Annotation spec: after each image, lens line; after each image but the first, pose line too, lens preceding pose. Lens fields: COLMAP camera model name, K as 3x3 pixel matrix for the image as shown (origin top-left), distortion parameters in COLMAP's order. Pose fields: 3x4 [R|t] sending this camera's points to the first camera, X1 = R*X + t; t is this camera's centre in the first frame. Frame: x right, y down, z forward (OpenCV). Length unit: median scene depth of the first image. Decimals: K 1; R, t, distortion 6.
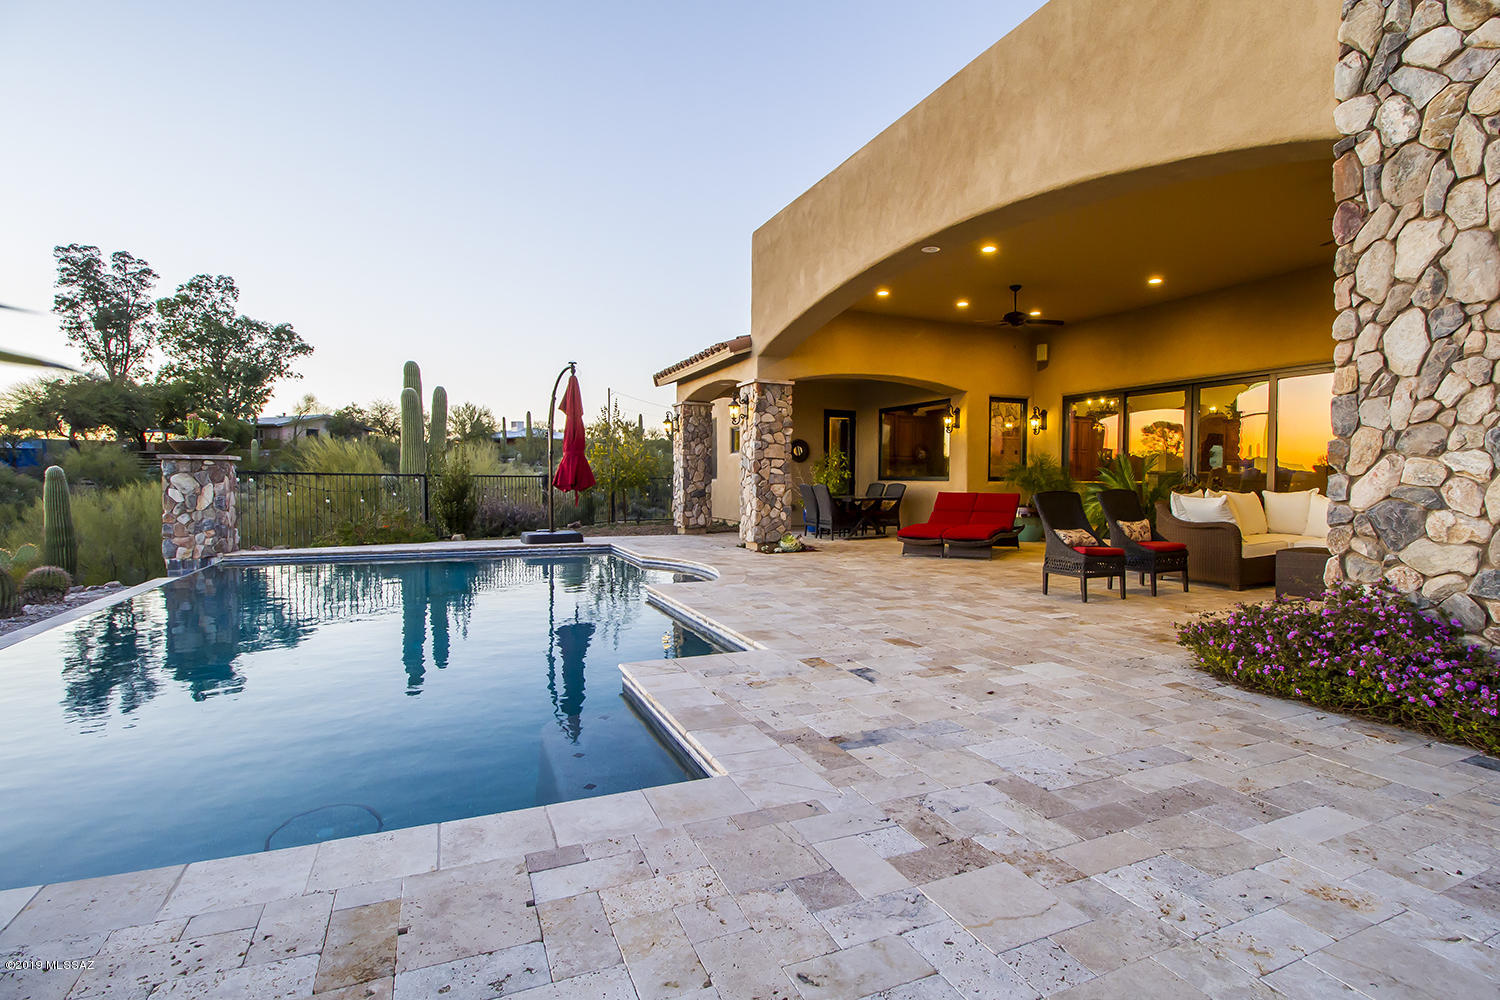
lens RADIAL K [[746.7, 0, 752.8], [0, 746.7, 523.2], [0, 0, 1]] dist [0.000029, -0.012860]
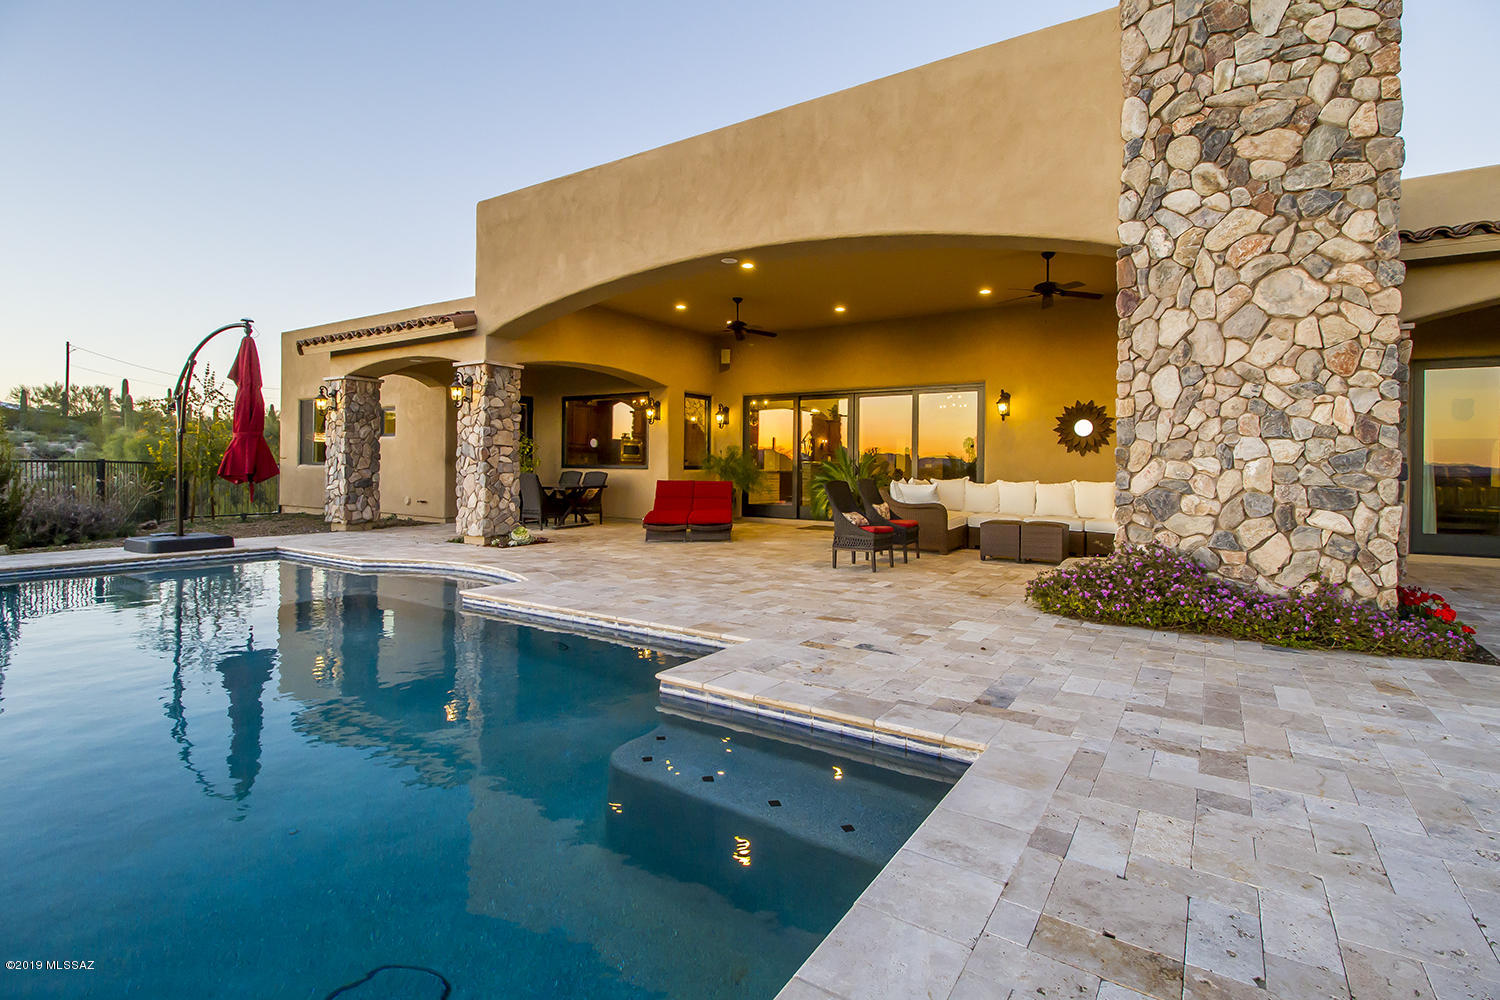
lens RADIAL K [[727.8, 0, 760.7], [0, 727.8, 487.9], [0, 0, 1]] dist [0.005046, -0.016553]
pose [[0.837003, -0.011752, 0.547073, -0.638655], [0.026519, 0.999466, -0.019103, -0.024837], [-0.546556, 0.030498, 0.836867, 0.187757]]
